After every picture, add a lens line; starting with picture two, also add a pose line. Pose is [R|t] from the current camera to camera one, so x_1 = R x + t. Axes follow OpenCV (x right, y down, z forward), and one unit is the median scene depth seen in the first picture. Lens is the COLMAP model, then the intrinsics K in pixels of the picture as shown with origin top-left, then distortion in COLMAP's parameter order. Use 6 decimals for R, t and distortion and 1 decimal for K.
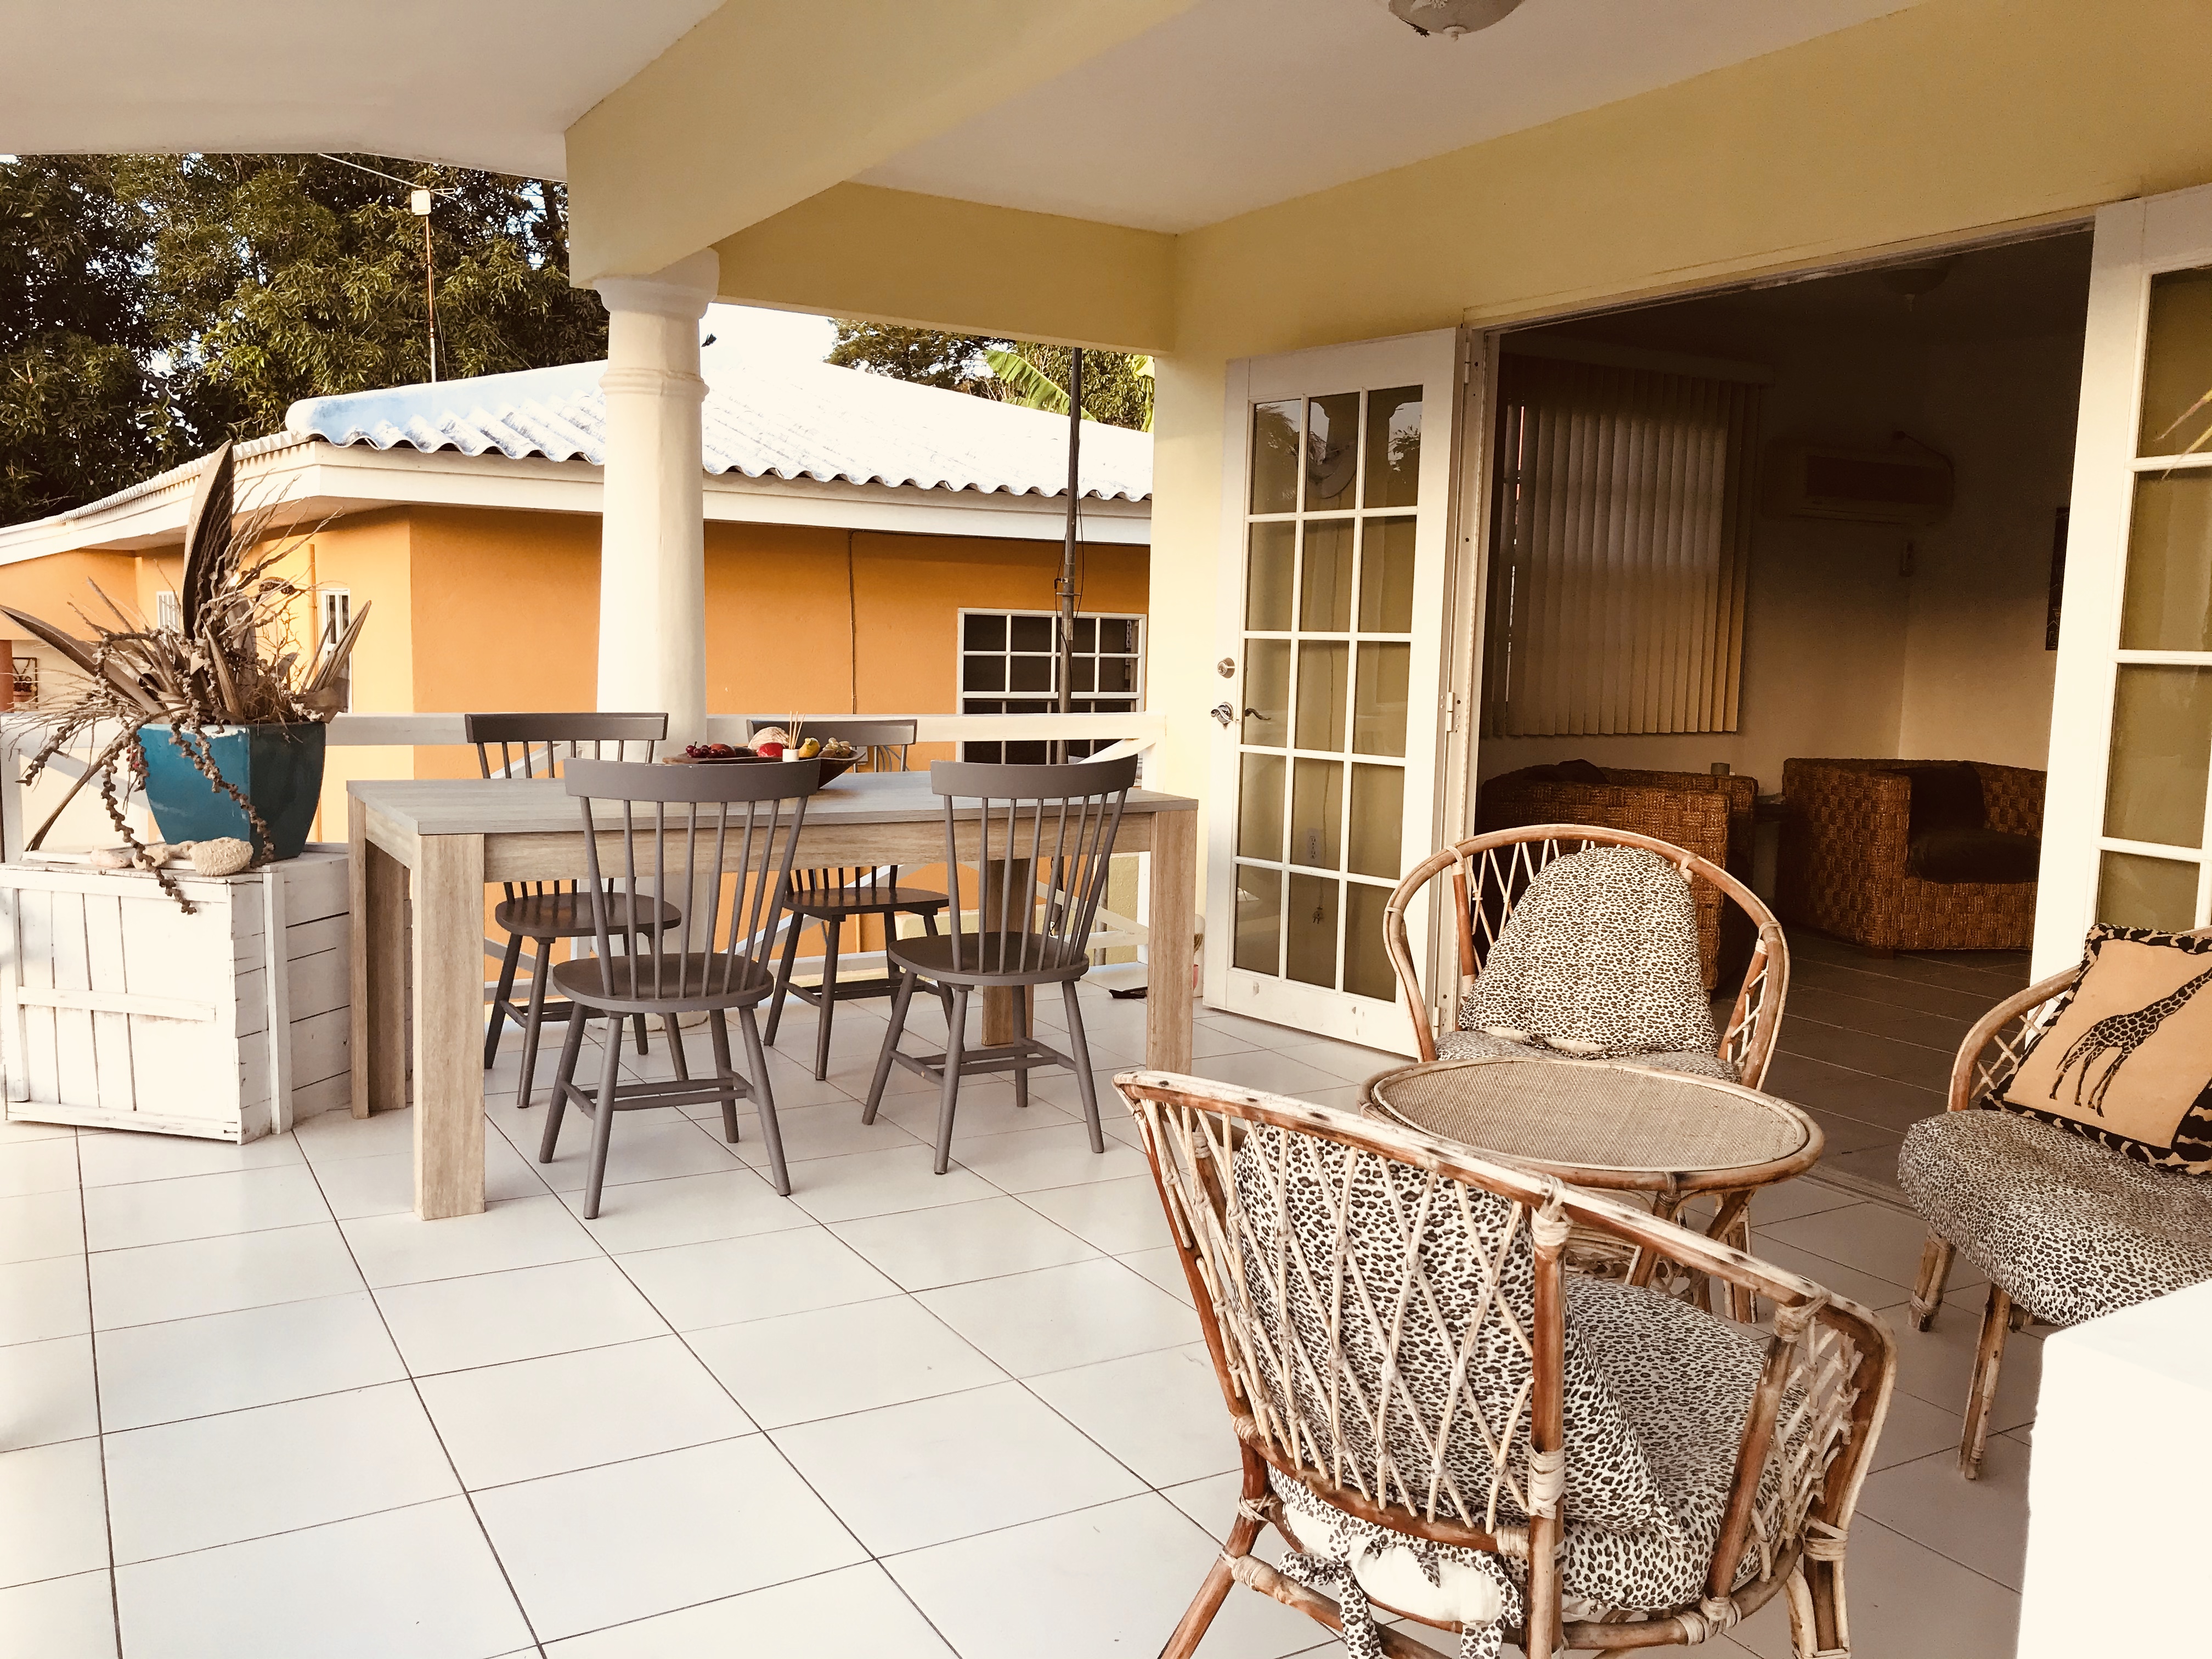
lens RADIAL K [[1824.7, 0, 1097.9], [0, 1824.7, 837.3], [0, 0, 1]] dist [0.011991, 0.001582]
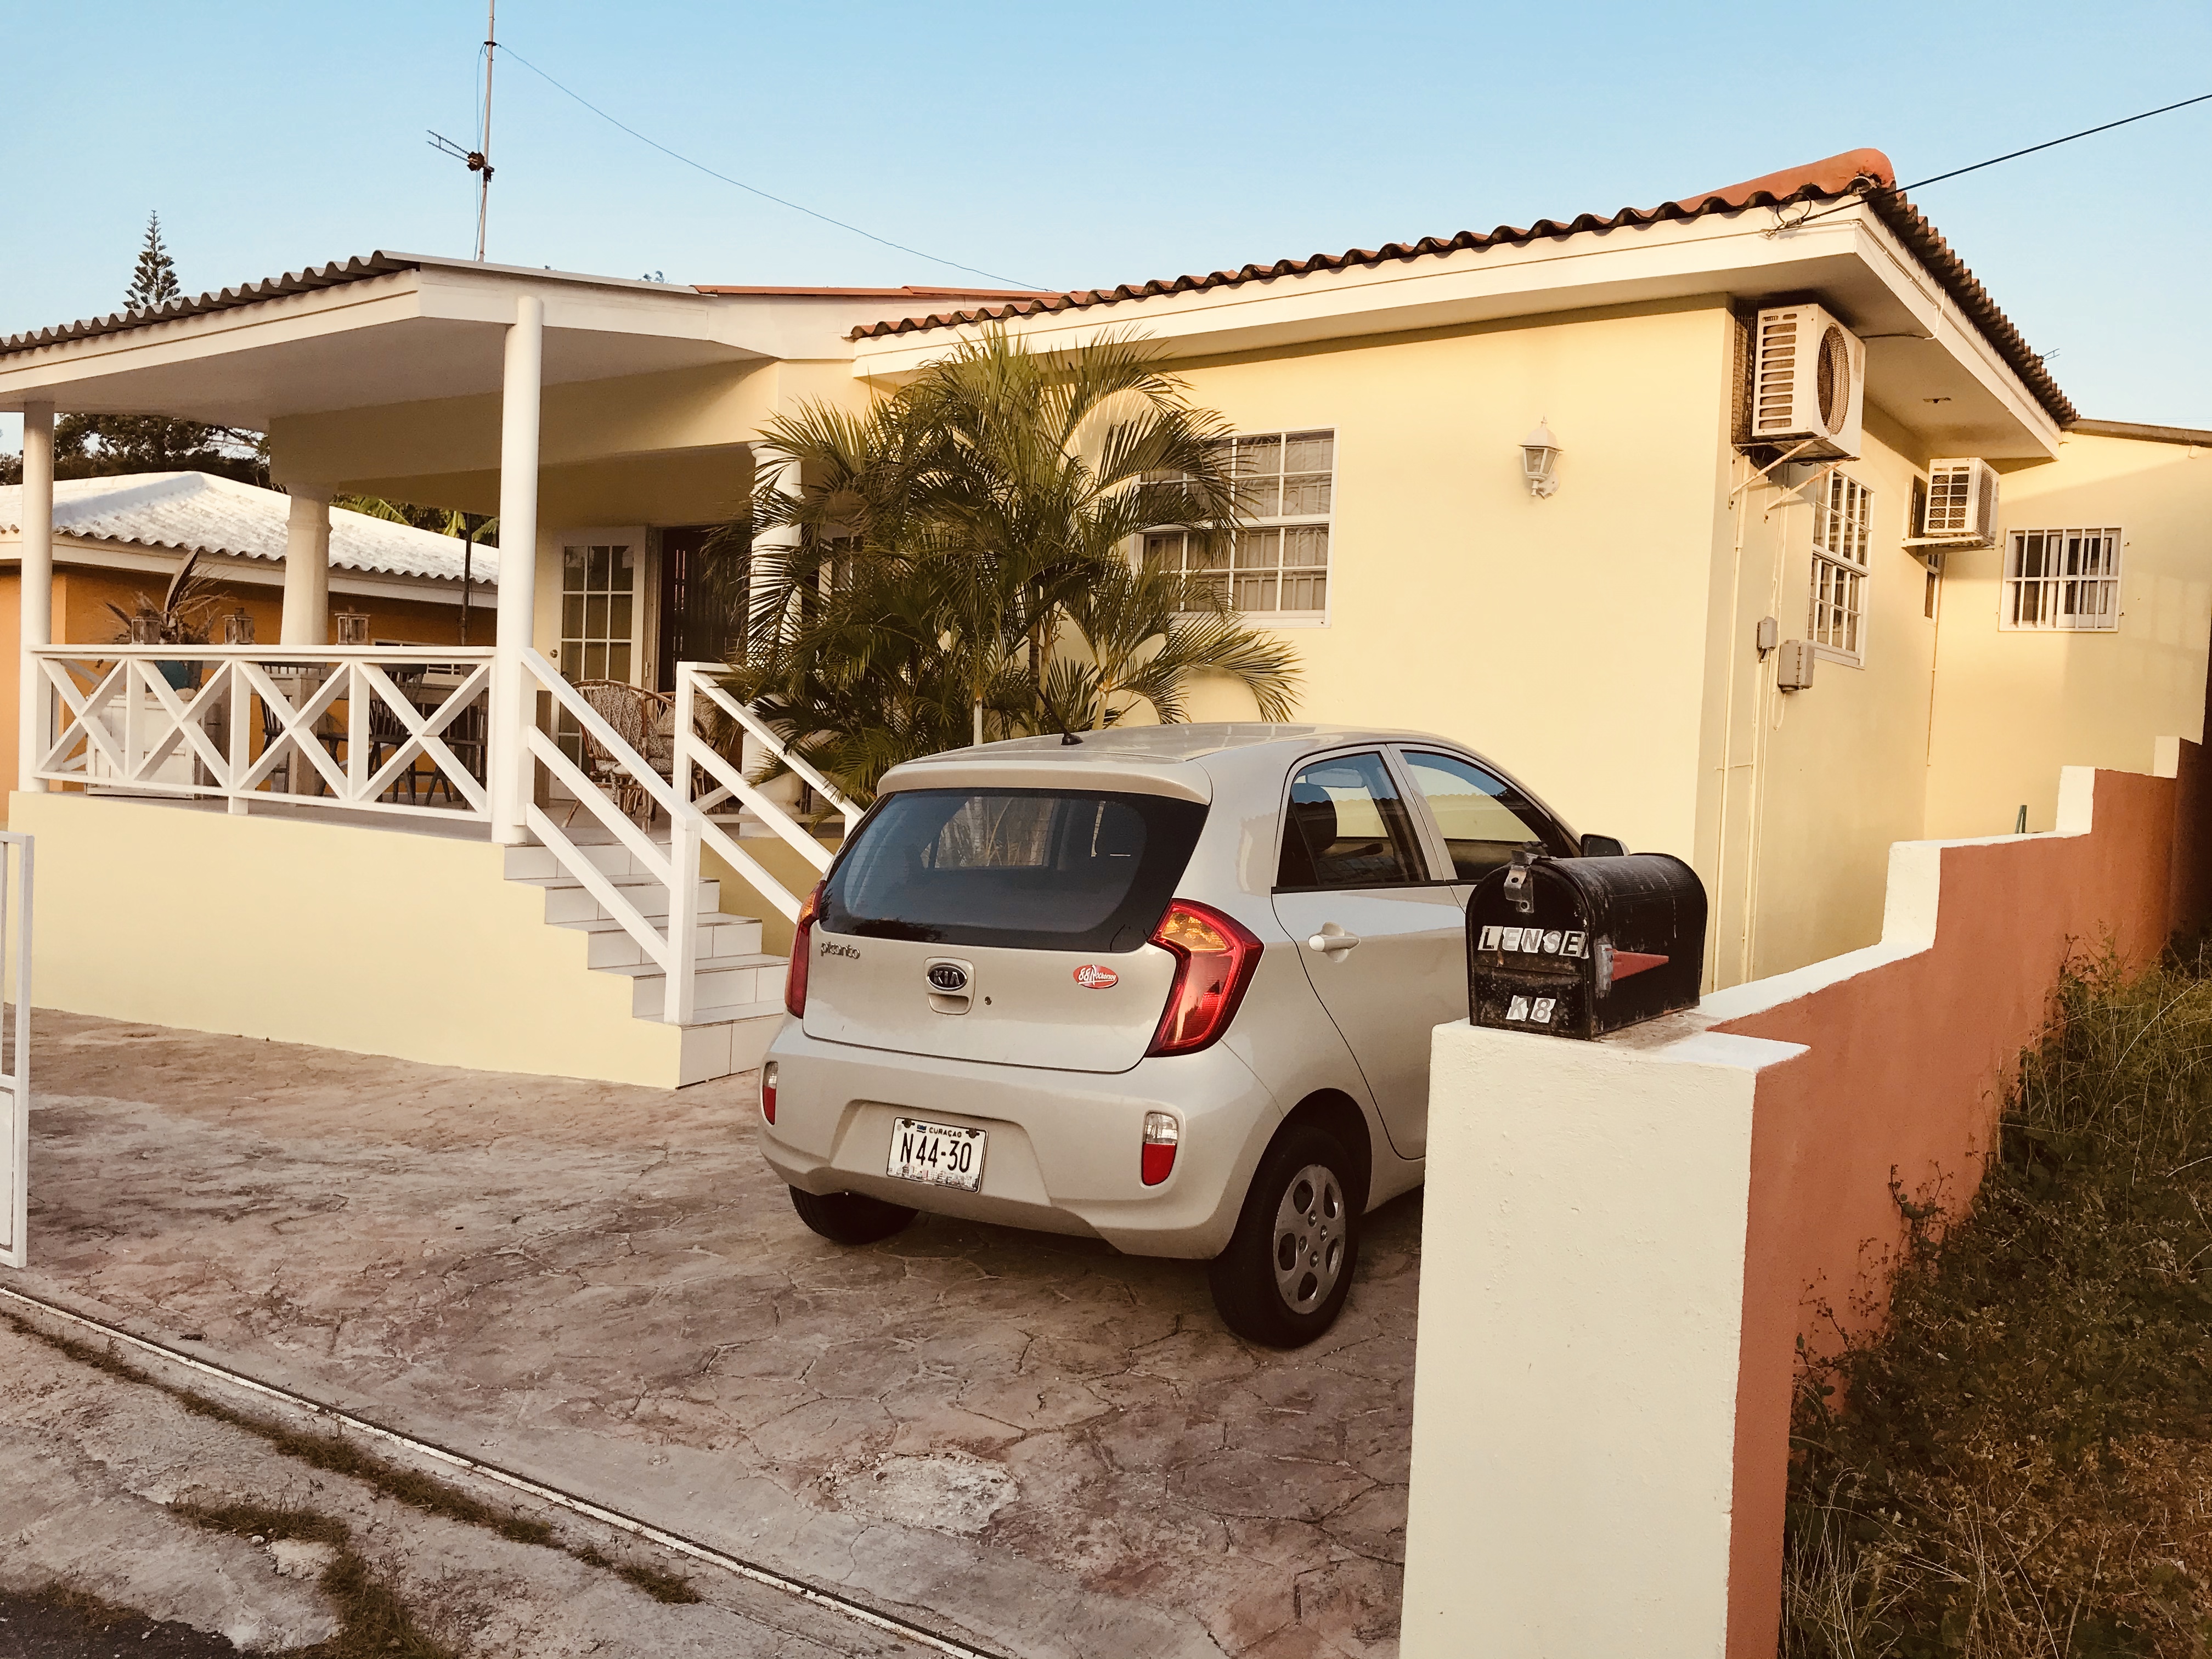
lens RADIAL K [[1824.7, 0, 1110.3], [0, 1824.7, 834.4], [0, 0, 1]] dist [0.011991, 0.001582]
pose [[0.920386, -0.003096, 0.390998, -0.204339], [0.023493, 0.998600, -0.047394, 0.285607], [-0.390304, 0.052807, 0.919170, -1.543959]]
